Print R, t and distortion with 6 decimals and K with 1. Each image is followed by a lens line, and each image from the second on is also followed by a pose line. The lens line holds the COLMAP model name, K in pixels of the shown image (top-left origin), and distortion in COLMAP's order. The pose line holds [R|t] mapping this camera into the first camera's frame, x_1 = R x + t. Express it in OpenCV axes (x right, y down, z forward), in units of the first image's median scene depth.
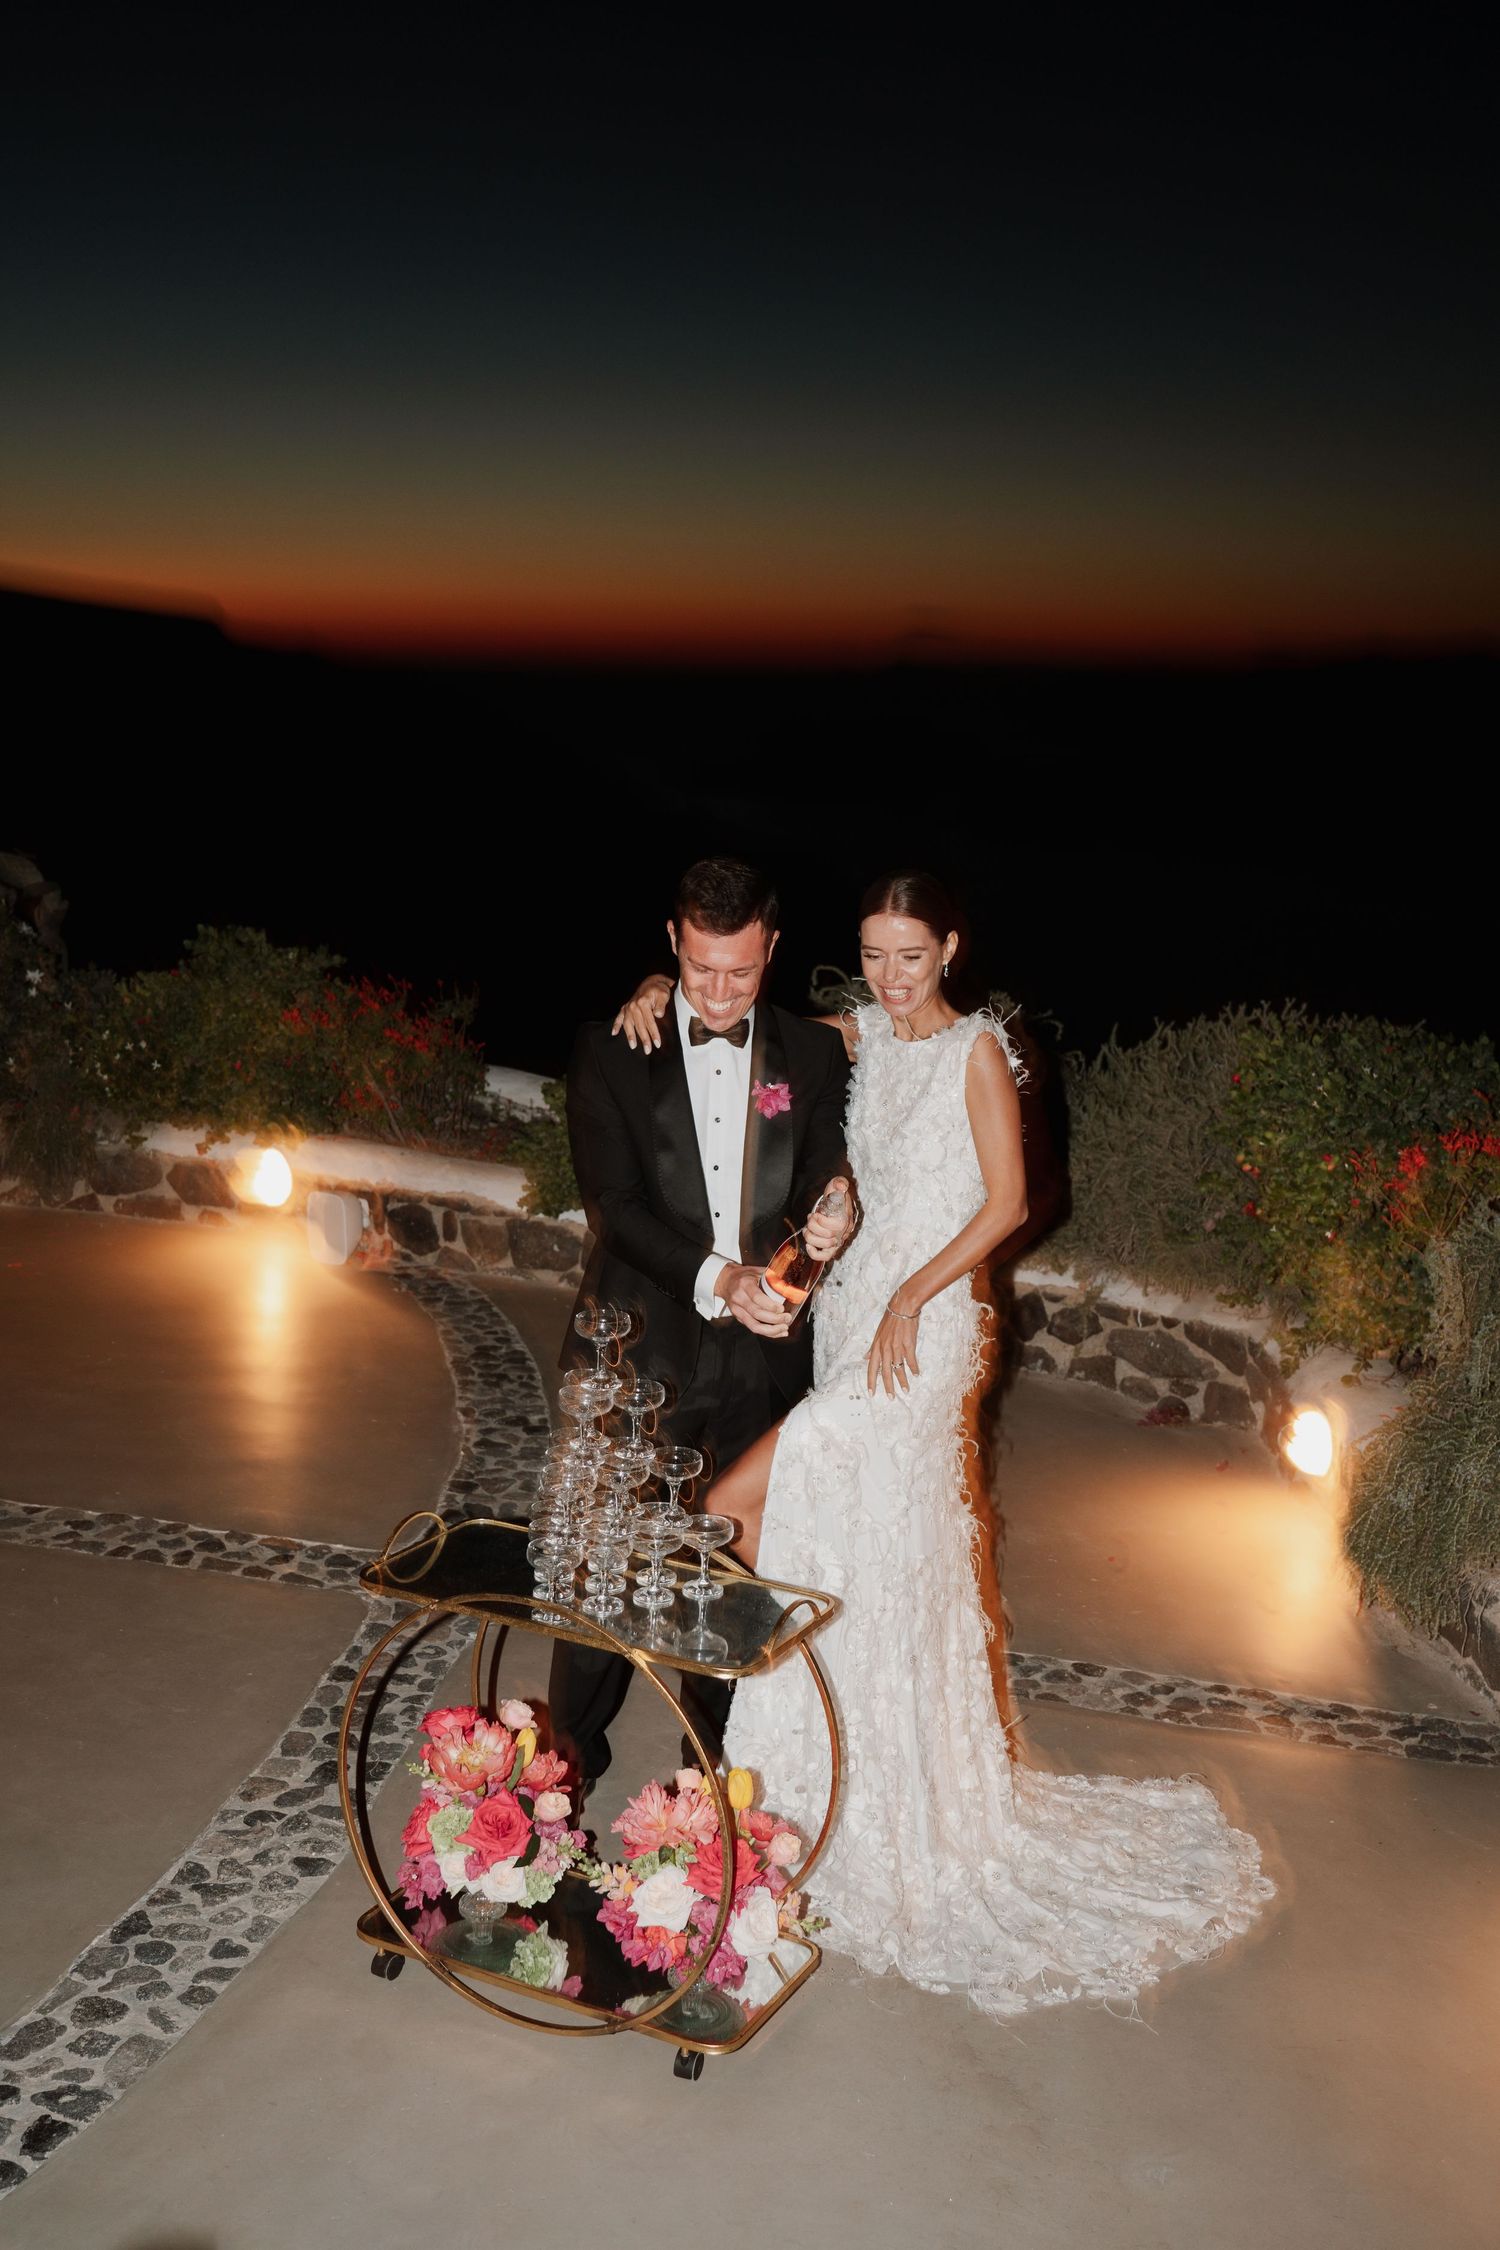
lens RADIAL K [[2367.4, 0, 749.7], [0, 2367.4, 1127.2], [0, 0, 1]] dist [0.014410, 0.139630]
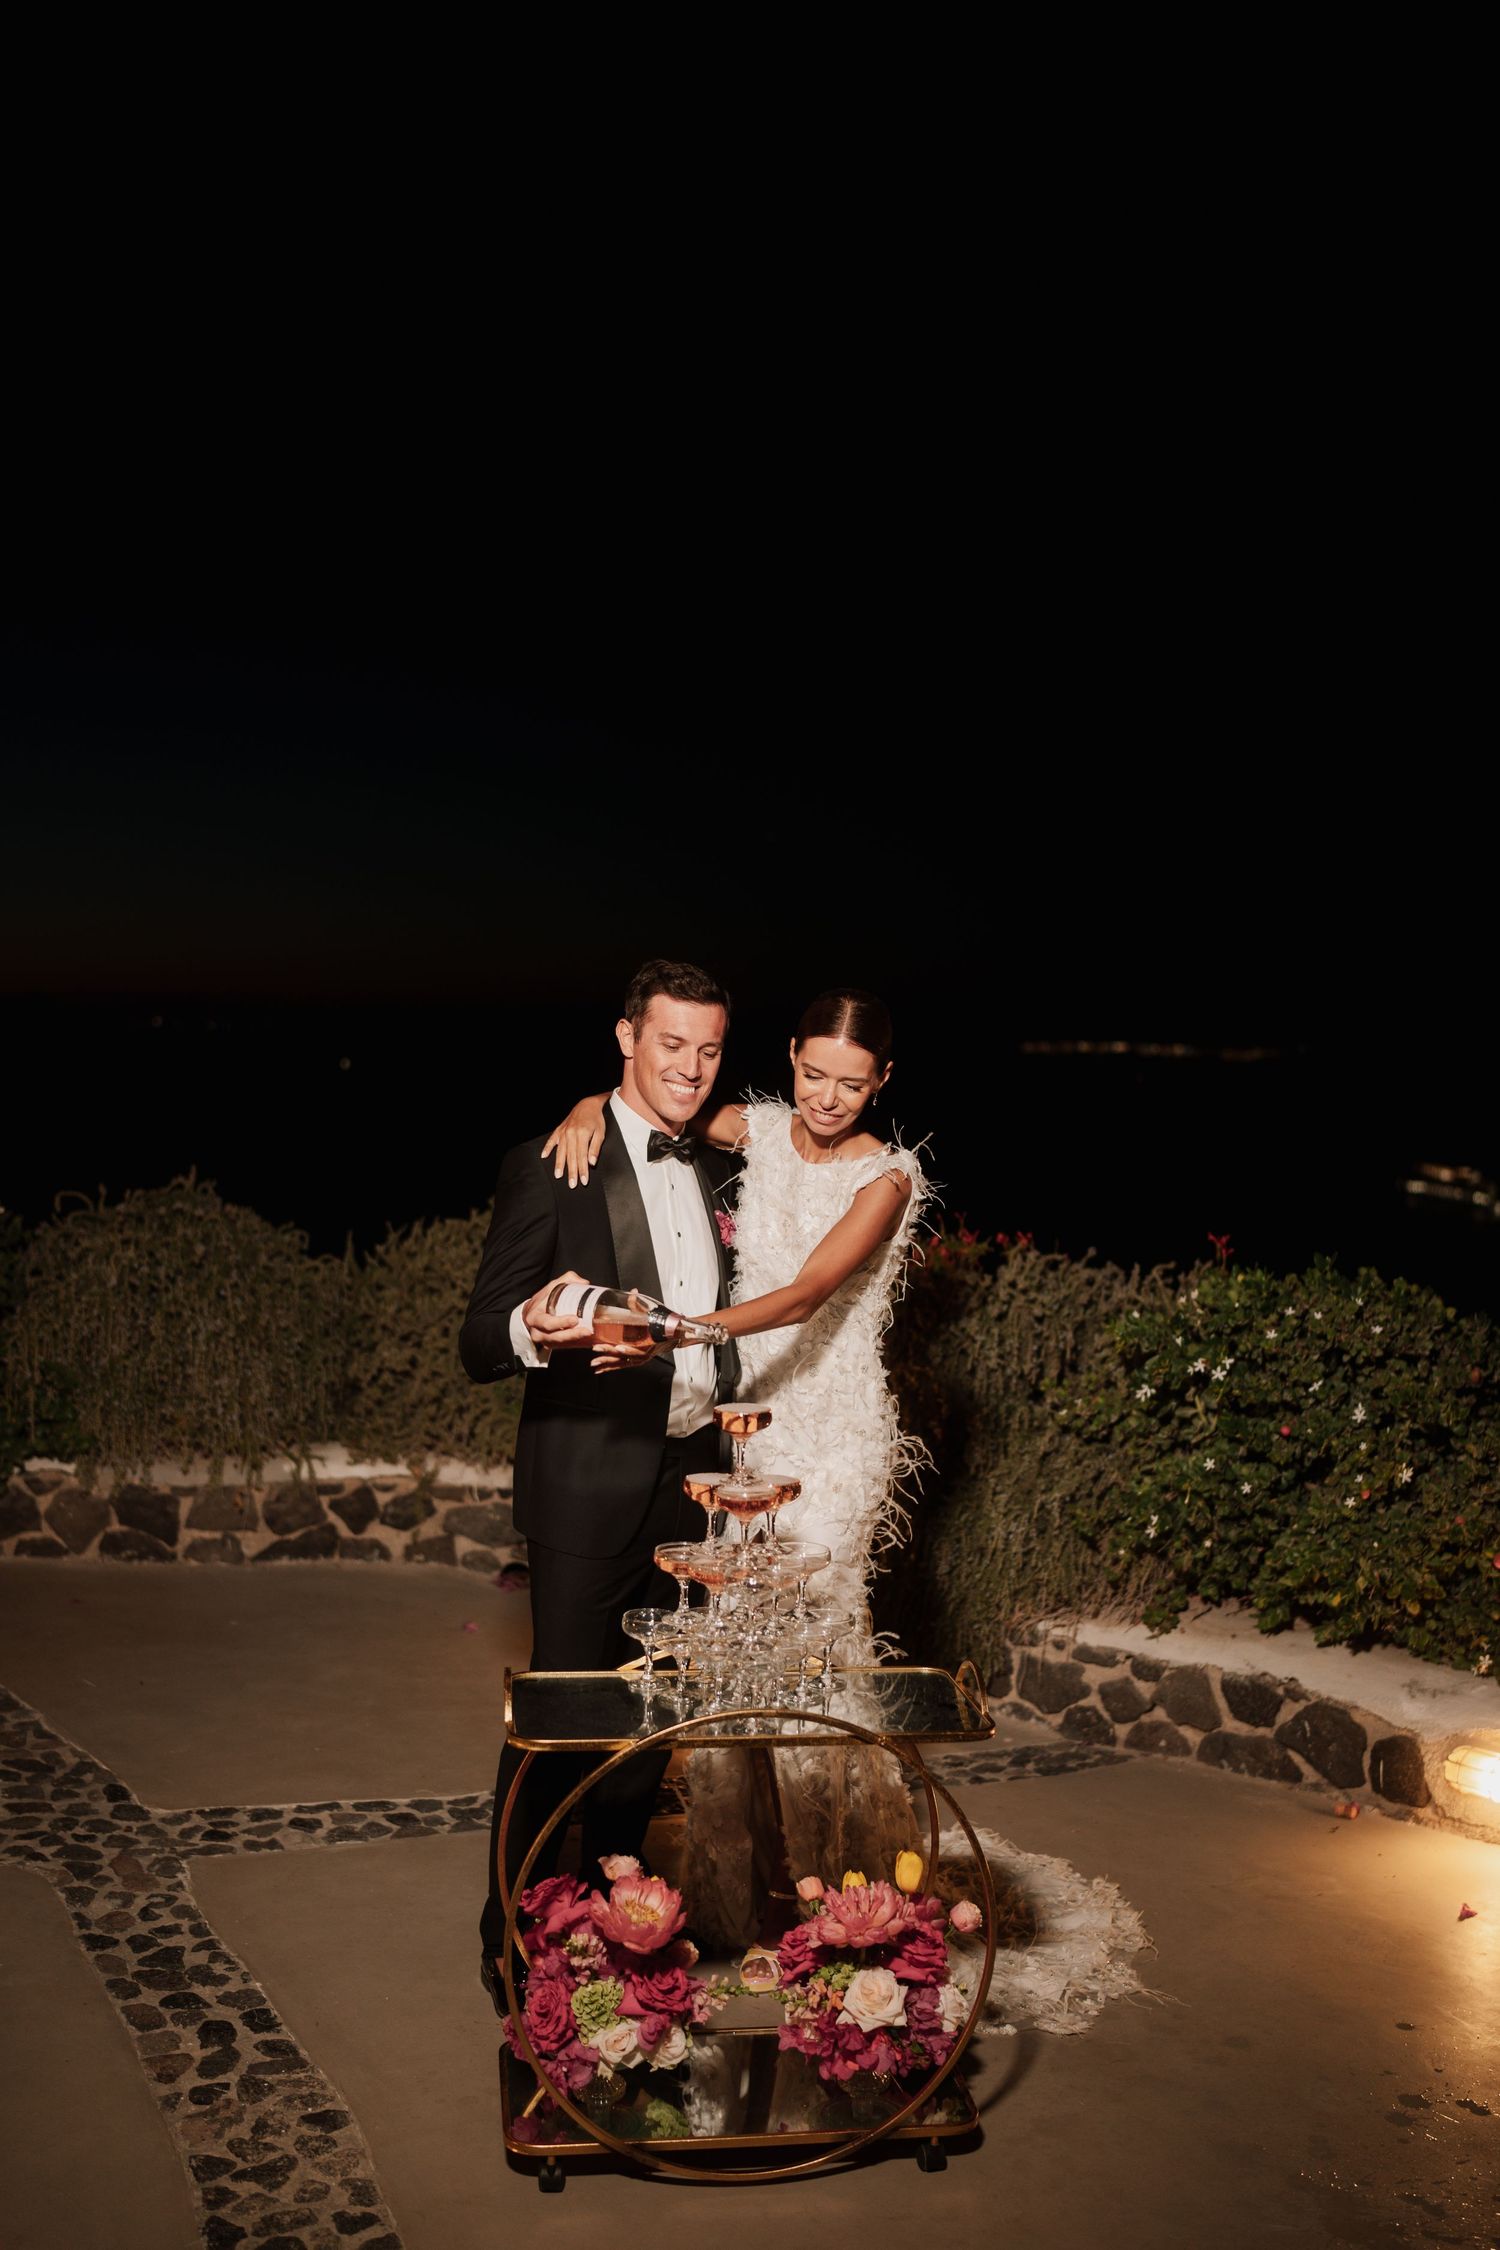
lens RADIAL K [[2144.7, 0, 750.1], [0, 2144.7, 1096.6], [0, 0, 1]] dist [-0.177328, 0.196148]
pose [[0.812284, -0.025239, 0.582716, -0.419341], [0.111321, 0.987406, -0.112411, 0.038916], [-0.572540, 0.156178, 0.804864, 0.213669]]
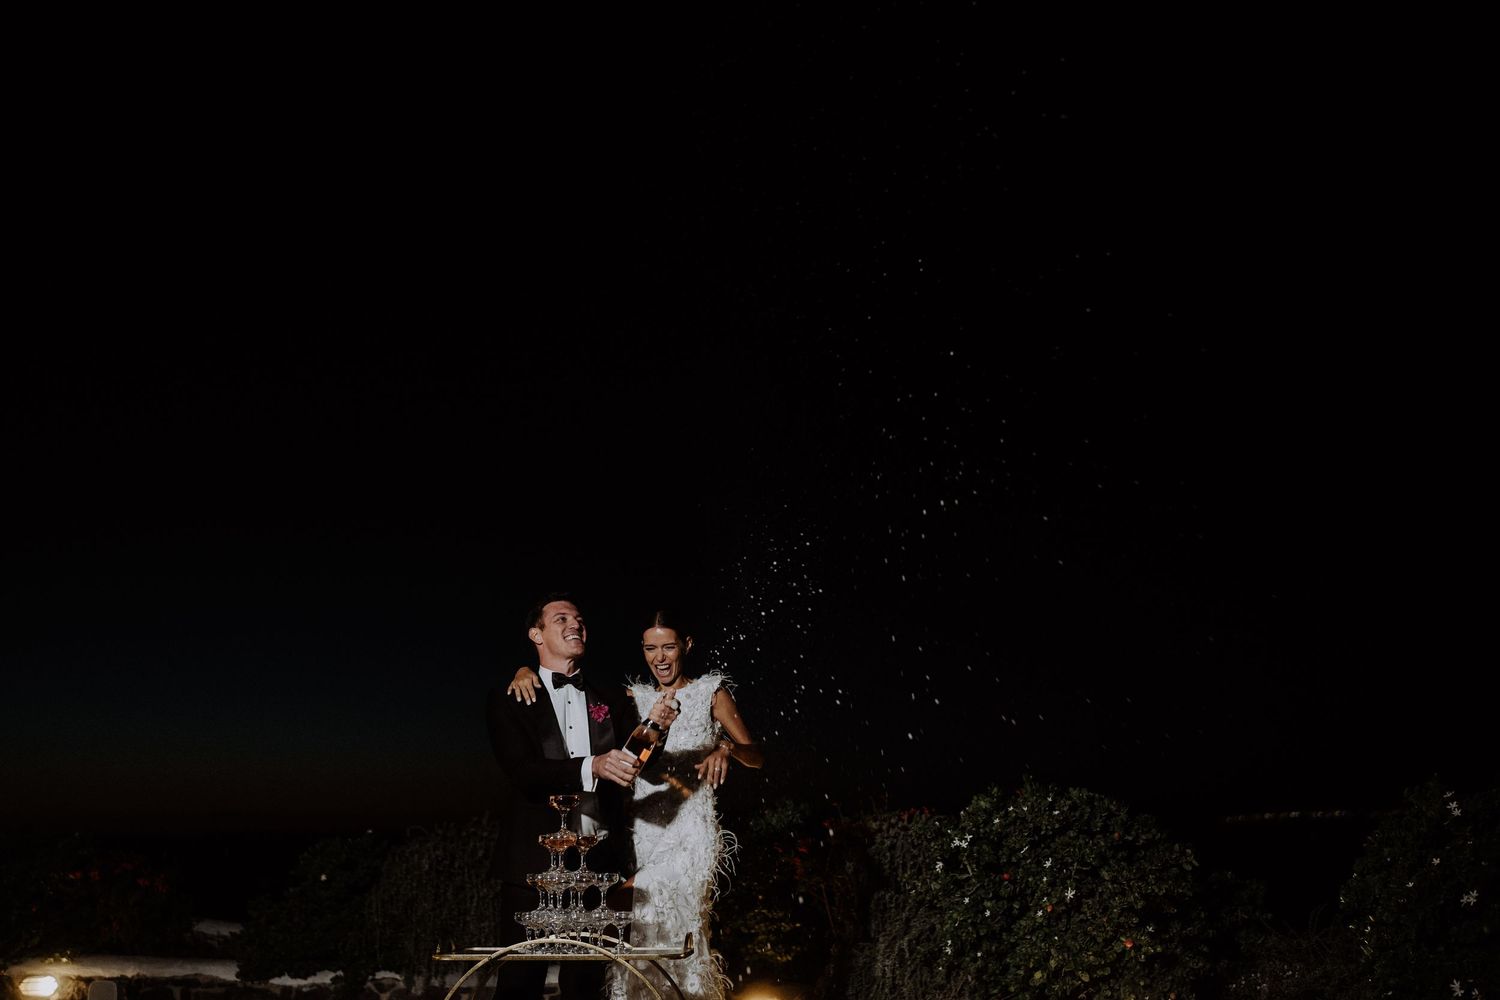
lens RADIAL K [[1430.3, 0, 746.2], [0, 1430.3, 504.4], [0, 0, 1]] dist [-0.179102, 0.199980]
pose [[0.911399, 0.045880, 0.408959, -0.300211], [0.125729, 0.915206, -0.382872, 0.236116], [-0.391848, 0.400367, 0.828349, -0.059054]]
